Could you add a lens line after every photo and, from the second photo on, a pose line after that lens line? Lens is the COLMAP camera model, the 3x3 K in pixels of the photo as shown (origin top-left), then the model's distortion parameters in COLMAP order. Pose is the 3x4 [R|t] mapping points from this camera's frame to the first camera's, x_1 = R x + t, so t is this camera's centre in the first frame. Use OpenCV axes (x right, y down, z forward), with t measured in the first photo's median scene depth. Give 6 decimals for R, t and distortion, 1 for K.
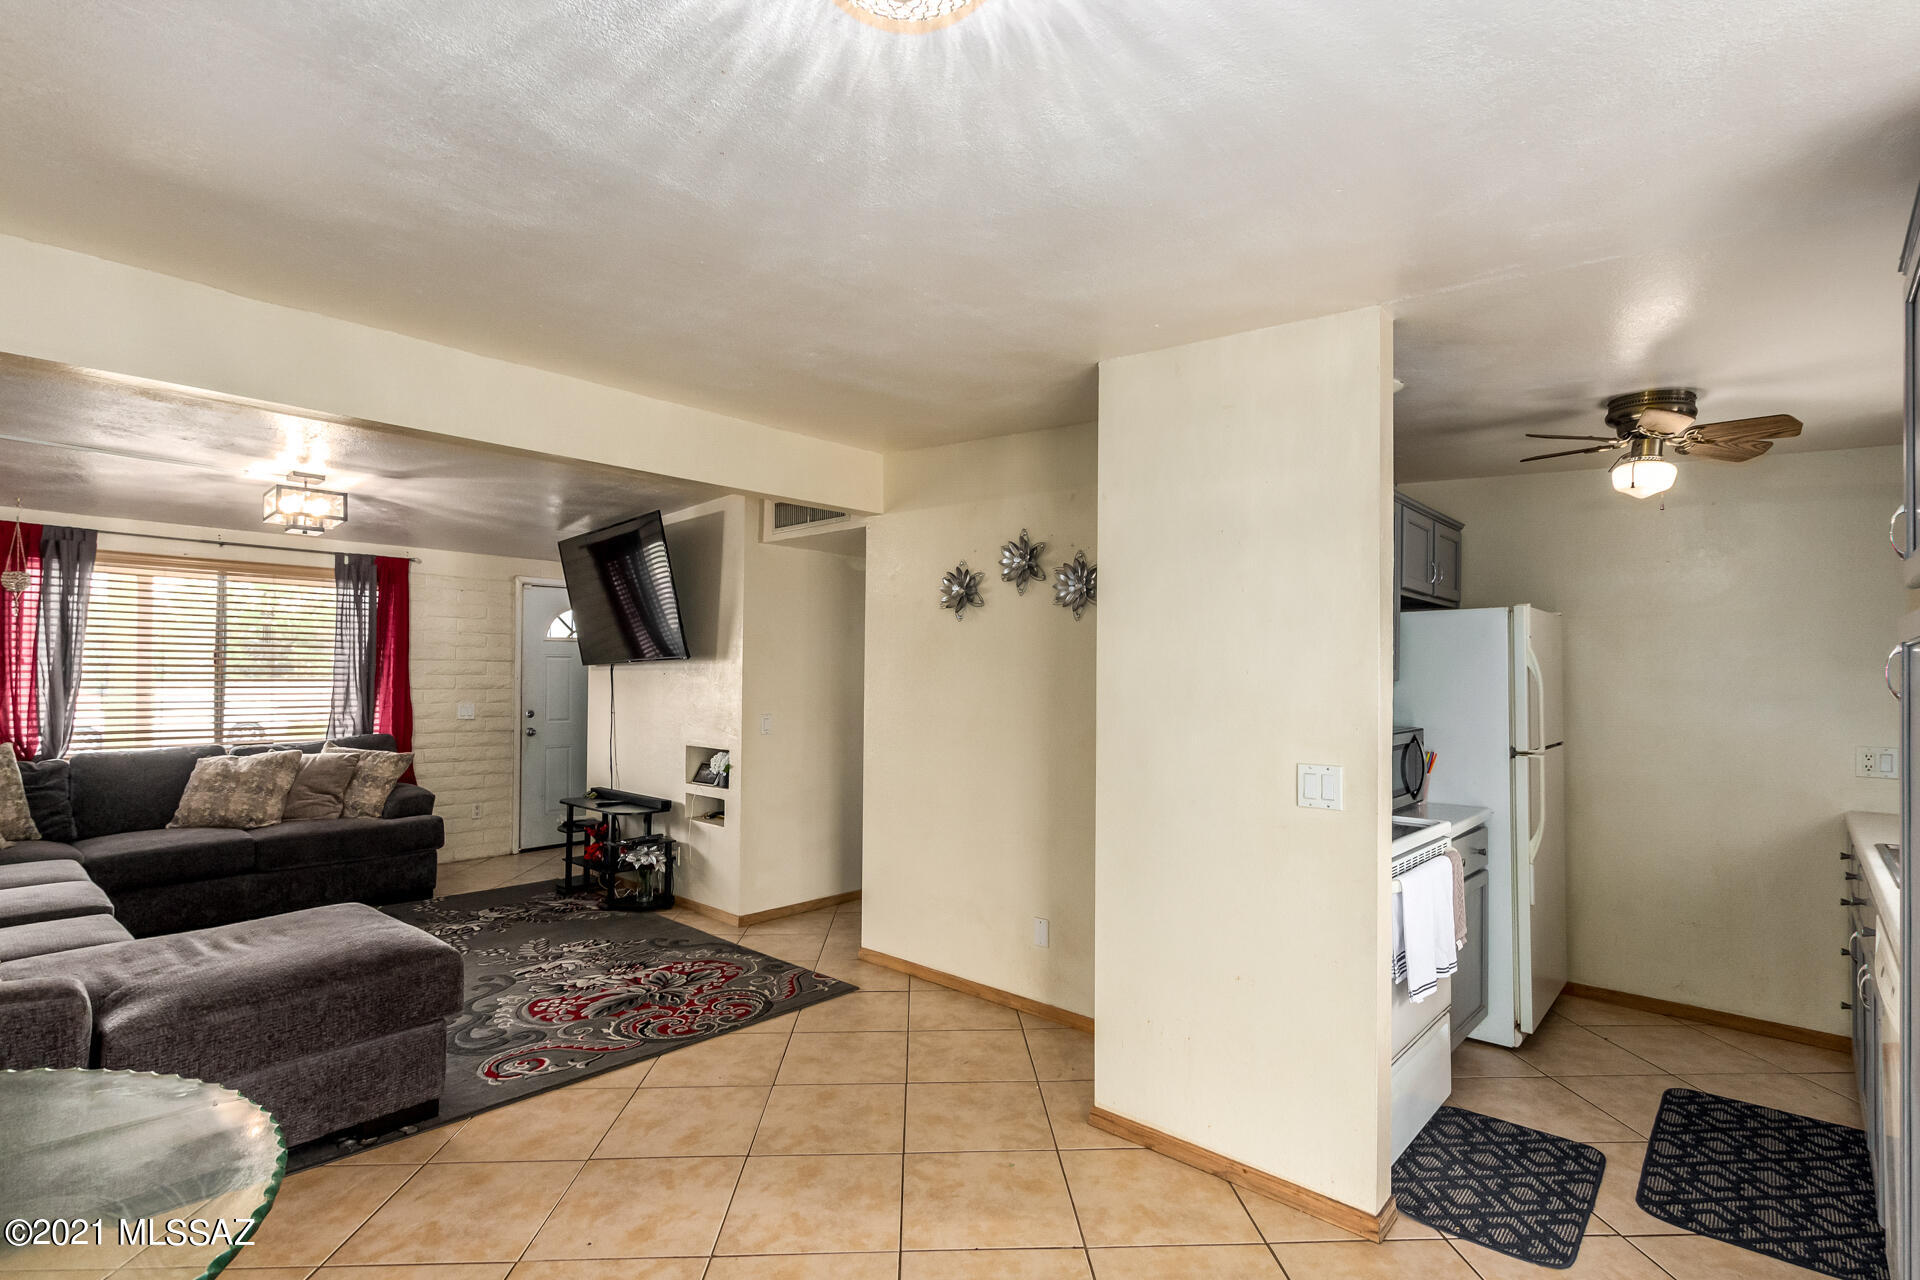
lens RADIAL K [[898.2, 0, 965.1], [0, 898.2, 664.4], [0, 0, 1]] dist [0.012211, -0.006082]
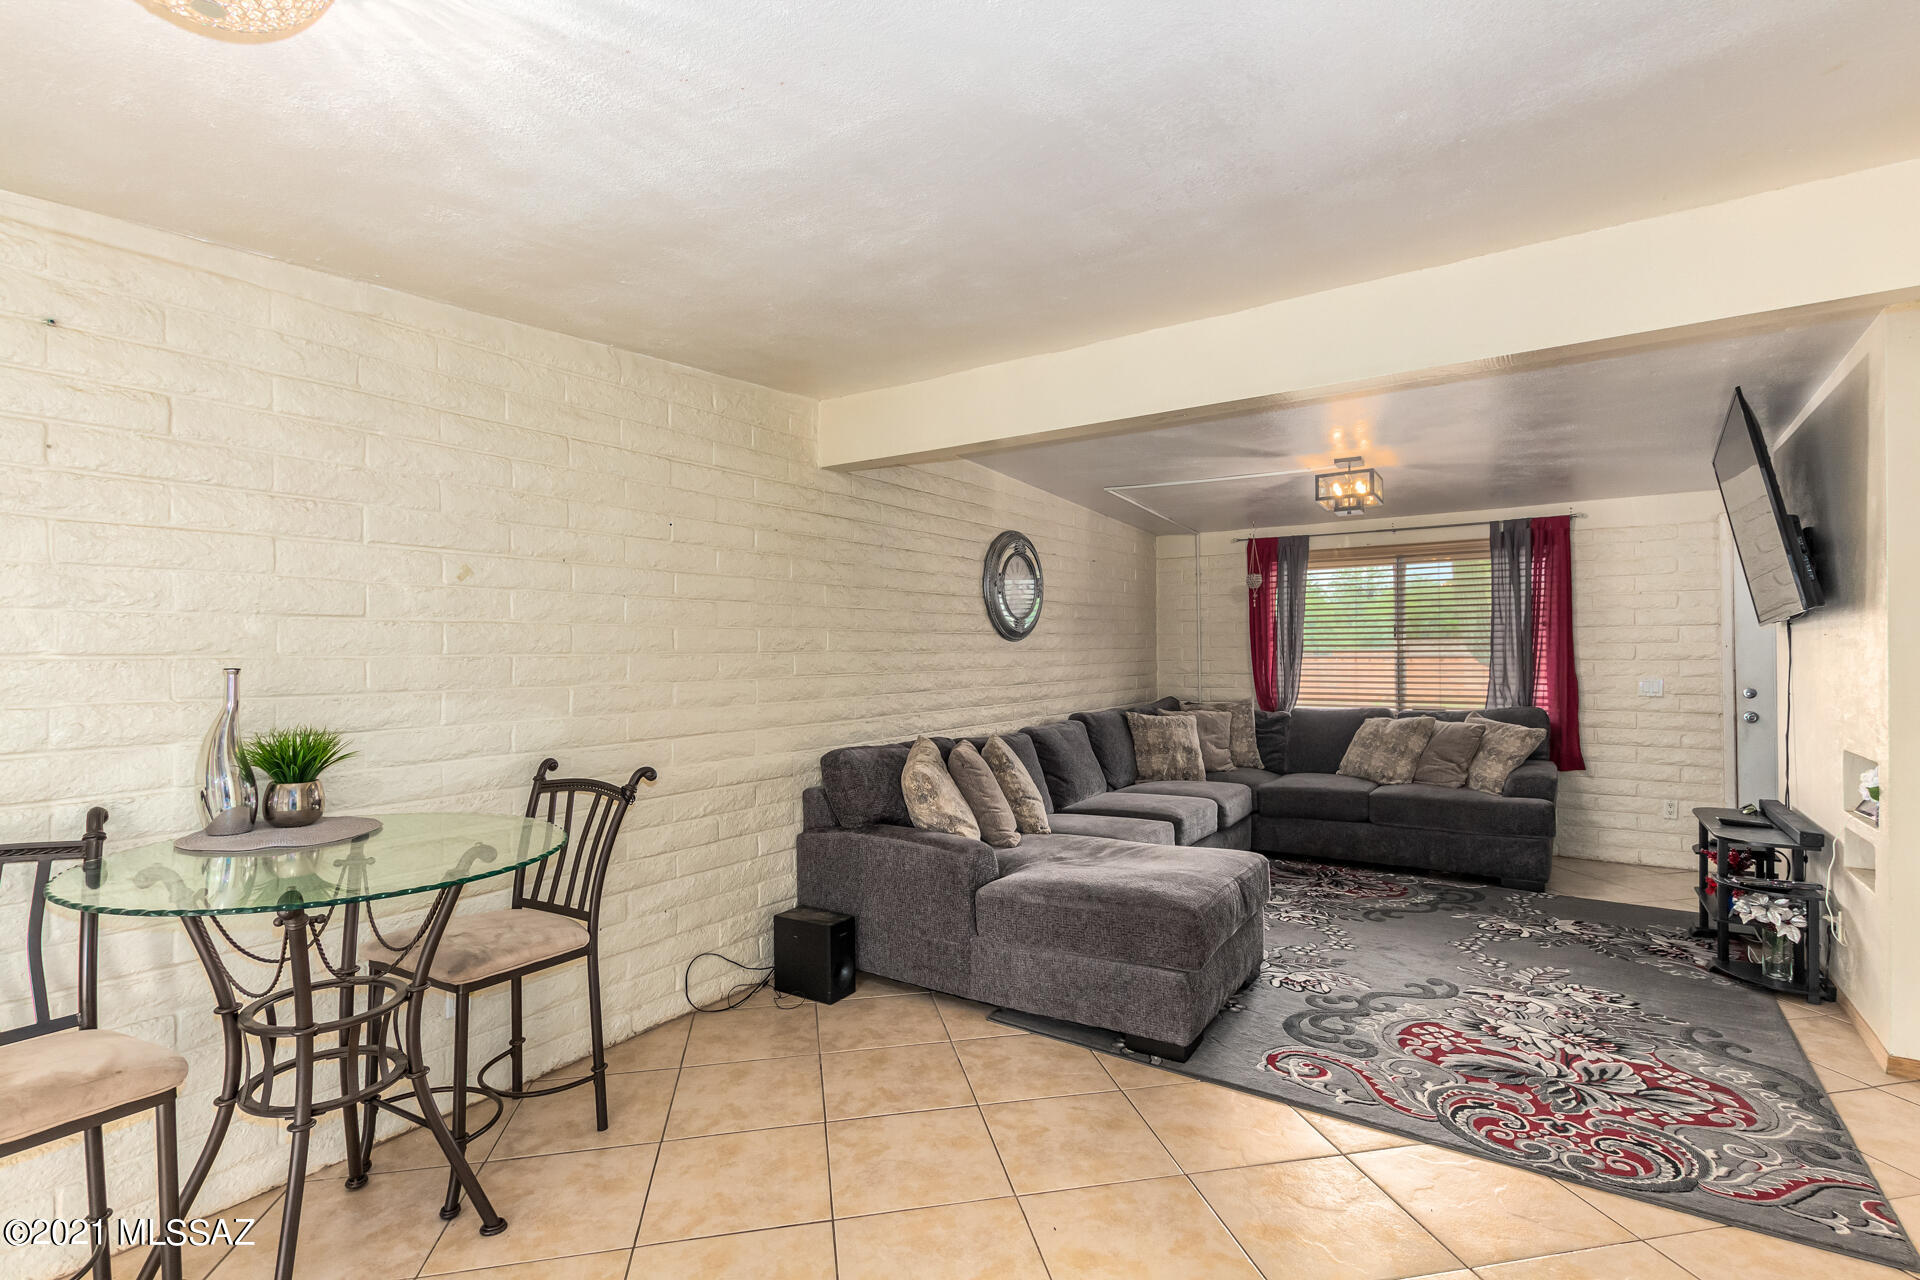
lens RADIAL K [[893.9, 0, 971.7], [0, 893.9, 648.3], [0, 0, 1]] dist [0.013079, -0.006000]
pose [[0.150369, -0.013329, -0.988540, 0.225032], [0.022344, 0.999700, -0.010081, 0.014392], [0.988377, -0.020572, 0.150621, 0.338019]]
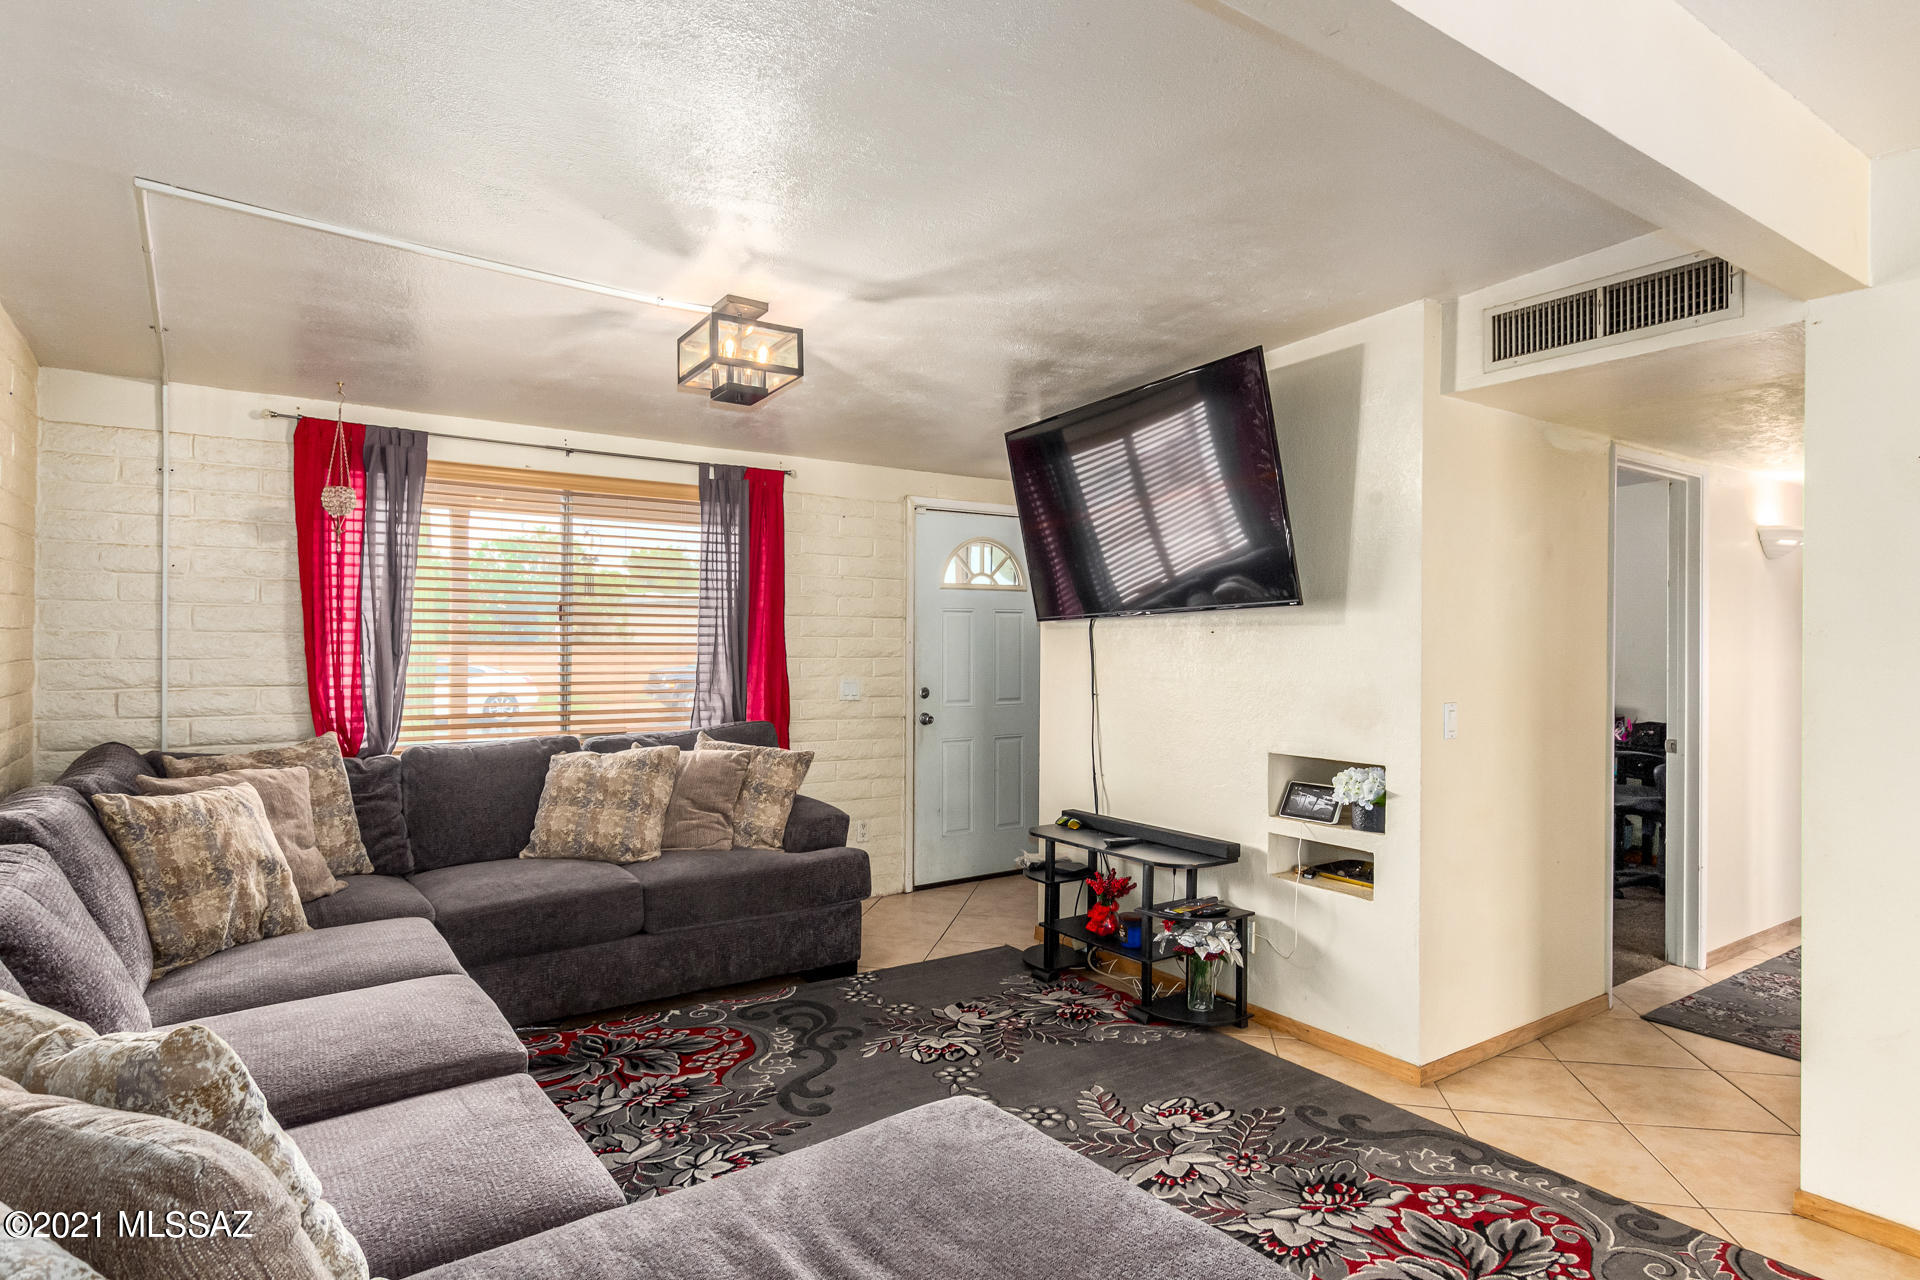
lens RADIAL K [[1034.6, 0, 960.0], [0, 1034.6, 640.0], [0, 0, 1]] dist [0.002218, 0.000847]
pose [[0.971937, -0.003016, -0.235221, -0.368918], [0.004834, 0.999963, 0.007152, 0.011263], [0.235190, -0.008088, 0.971916, 0.311040]]
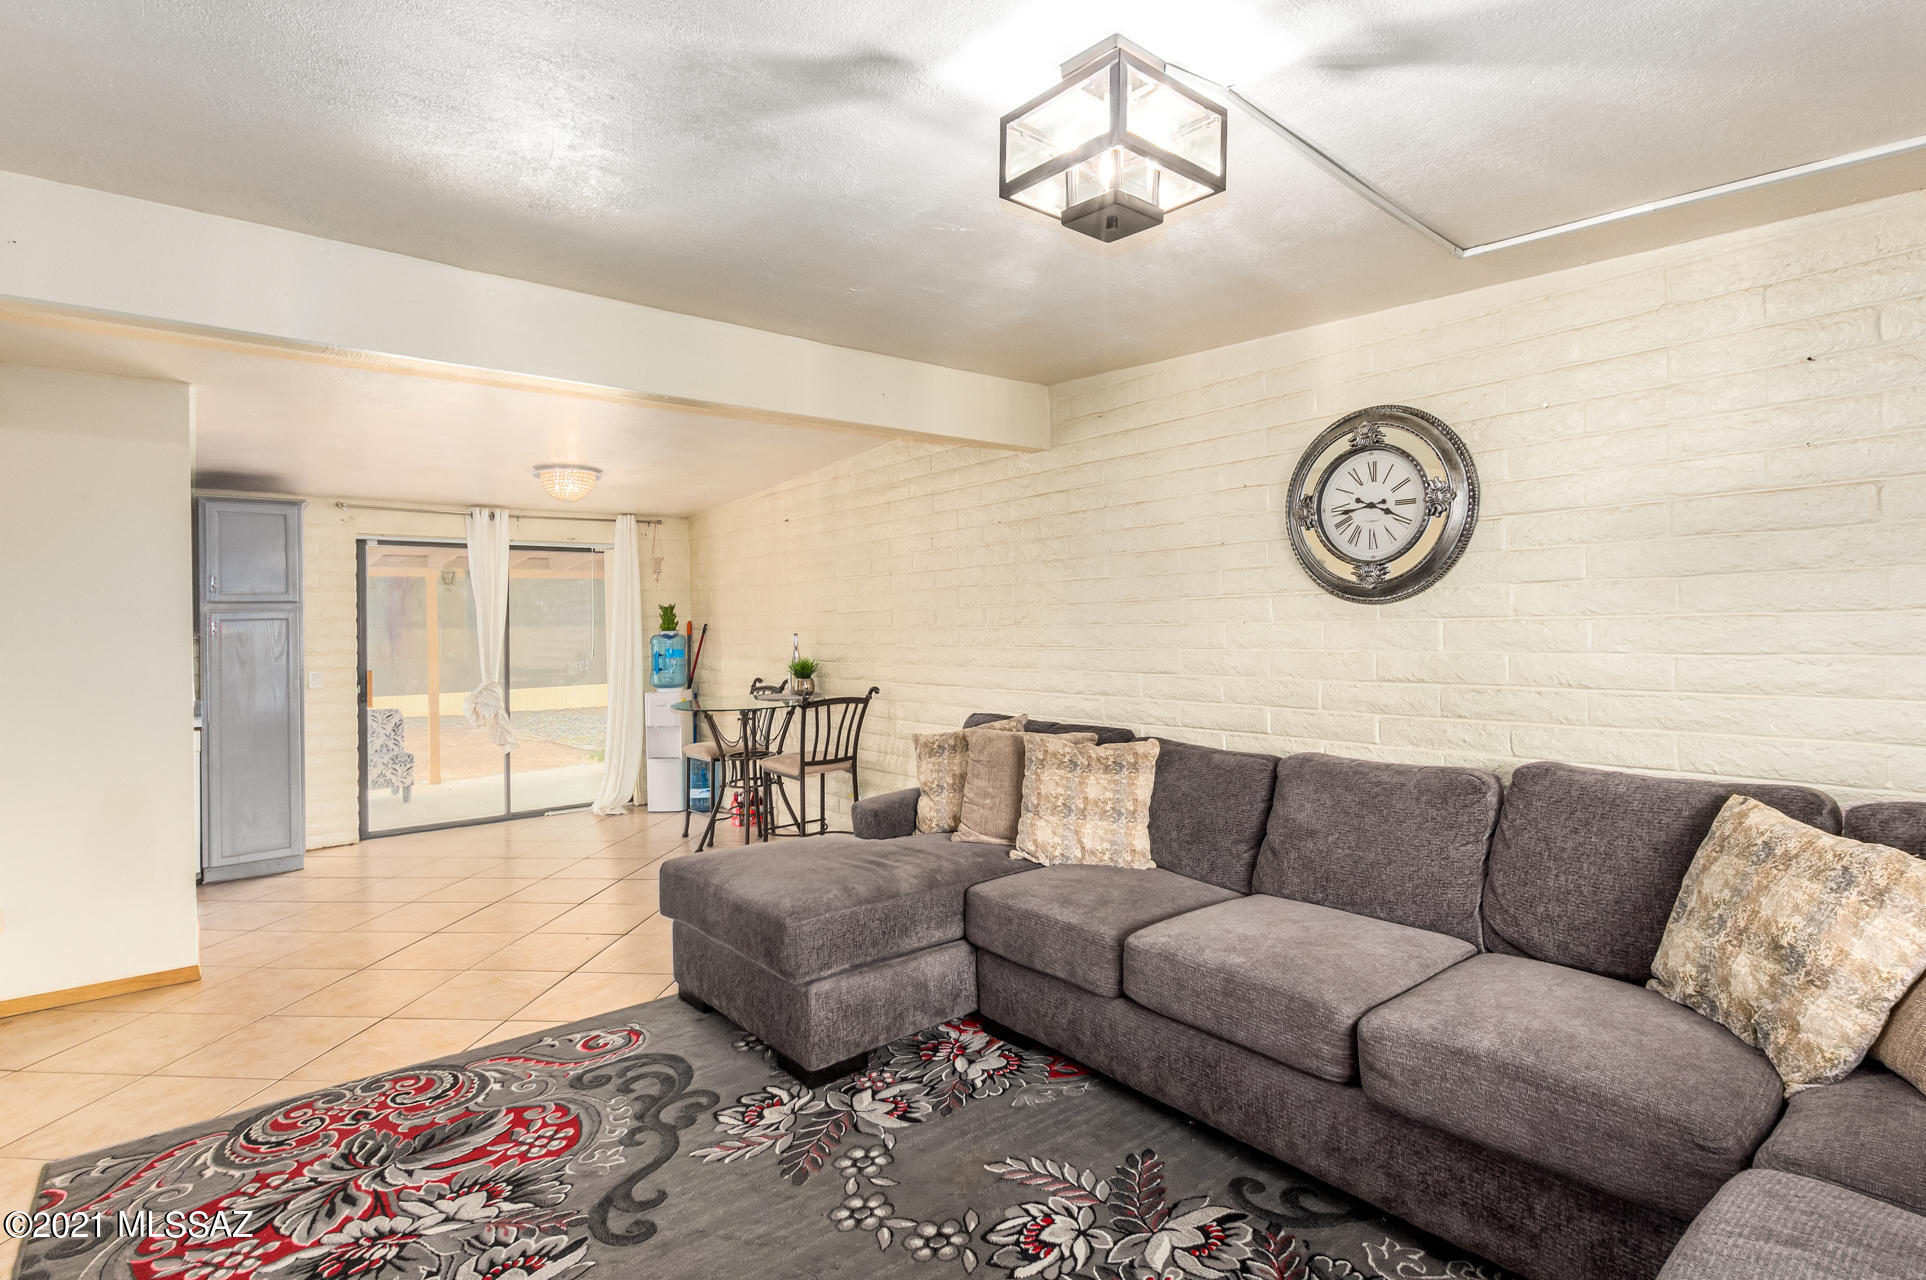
lens RADIAL K [[944.8, 0, 975.1], [0, 944.8, 619.8], [0, 0, 1]] dist [0.000508, -0.001190]
pose [[-0.989141, 0.009190, 0.146681, -0.636821], [0.006751, 0.999831, -0.017113, 0.016257], [-0.146813, -0.015936, -0.989036, 1.200731]]
